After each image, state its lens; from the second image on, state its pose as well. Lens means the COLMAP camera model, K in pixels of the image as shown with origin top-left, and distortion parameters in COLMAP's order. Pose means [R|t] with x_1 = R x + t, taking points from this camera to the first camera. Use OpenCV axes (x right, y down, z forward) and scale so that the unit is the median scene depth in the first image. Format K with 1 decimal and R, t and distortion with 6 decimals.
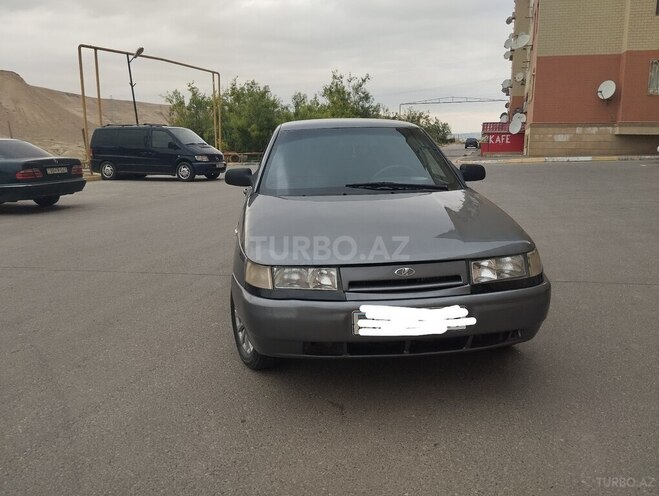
lens RADIAL K [[546.4, 0, 333.9], [0, 546.4, 249.5], [0, 0, 1]] dist [0.068821, -0.143786]
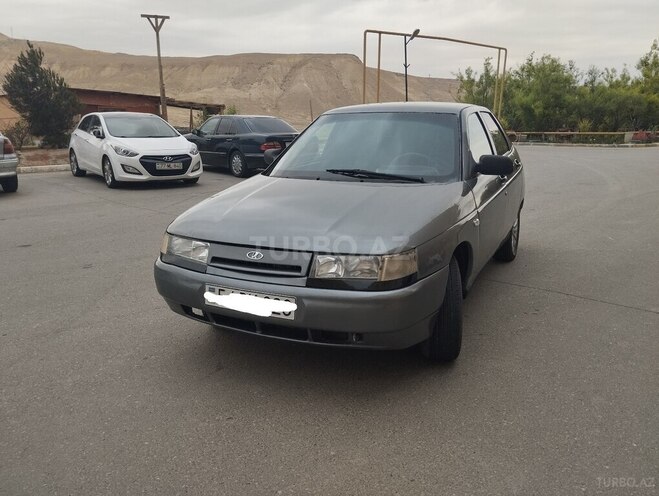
lens RADIAL K [[546.4, 0, 329.4], [0, 546.4, 244.9], [0, 0, 1]] dist [0.068821, -0.143786]
pose [[0.845348, 0.132941, -0.517409, 0.104340], [-0.116437, 0.991107, 0.064416, -0.008268], [0.521372, 0.005791, 0.853310, 0.023782]]
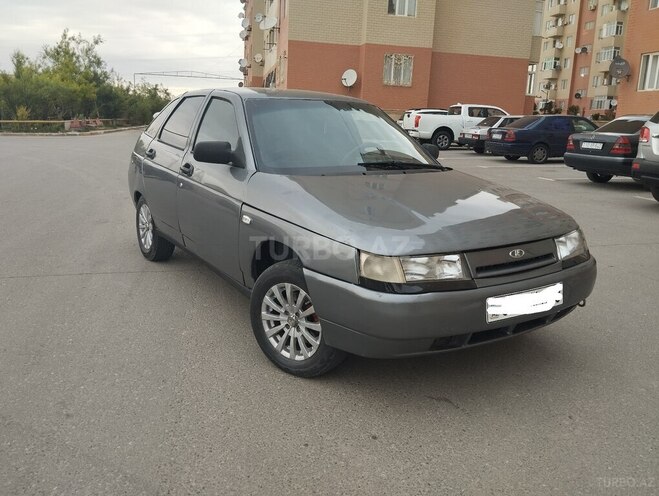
lens RADIAL K [[546.4, 0, 334.7], [0, 546.4, 247.9], [0, 0, 1]] dist [0.068821, -0.143786]
pose [[0.880715, -0.061862, 0.469589, -0.082702], [0.044165, 0.997840, 0.048621, -0.004173], [-0.471583, -0.022082, 0.881545, 0.036947]]
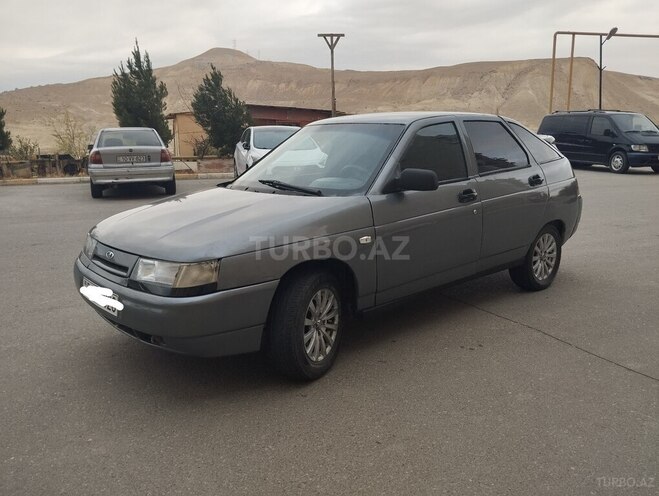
lens RADIAL K [[546.4, 0, 332.4], [0, 546.4, 249.9], [0, 0, 1]] dist [0.068821, -0.143786]
pose [[0.581409, 0.179059, -0.793663, 0.175204], [-0.156412, 0.981885, 0.106942, -0.022139], [0.798435, 0.061961, 0.598884, 0.089377]]
